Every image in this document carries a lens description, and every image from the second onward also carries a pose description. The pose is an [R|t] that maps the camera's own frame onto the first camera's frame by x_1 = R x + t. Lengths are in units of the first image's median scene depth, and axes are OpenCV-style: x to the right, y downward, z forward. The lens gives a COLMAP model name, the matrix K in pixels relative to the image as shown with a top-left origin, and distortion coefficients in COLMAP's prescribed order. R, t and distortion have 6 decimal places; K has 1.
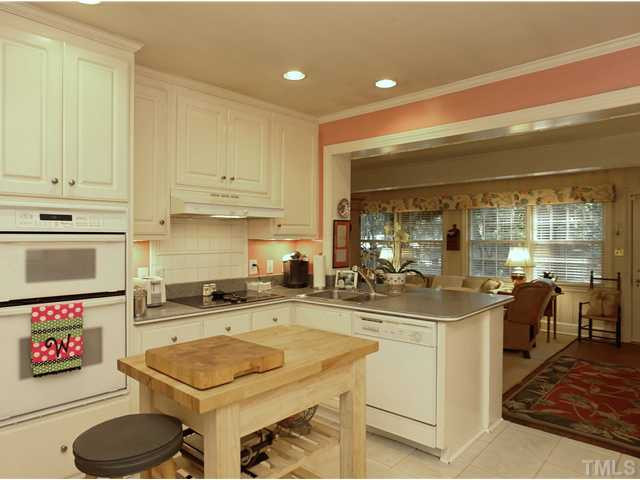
lens RADIAL K [[427.8, 0, 321.3], [0, 427.8, 238.6], [0, 0, 1]] dist [-0.012463, -0.000200]
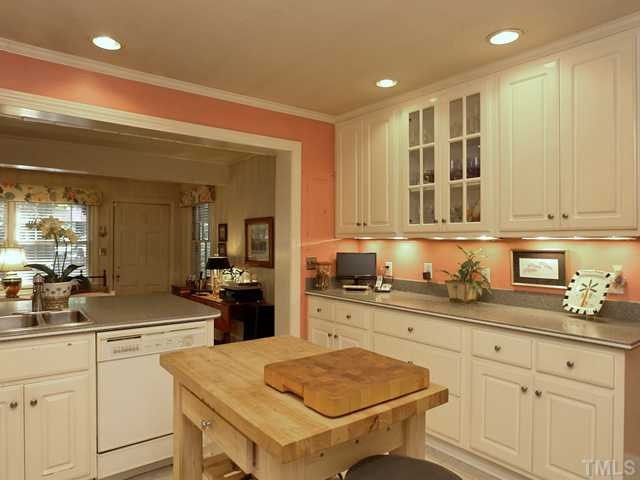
lens RADIAL K [[427.8, 0, 321.9], [0, 427.8, 243.2], [0, 0, 1]] dist [-0.012463, -0.000200]
pose [[0.167255, 0.000780, 0.985913, -0.812222], [-0.008277, 0.999966, 0.000613, 0.010964], [-0.985879, -0.008263, 0.167256, 0.669423]]
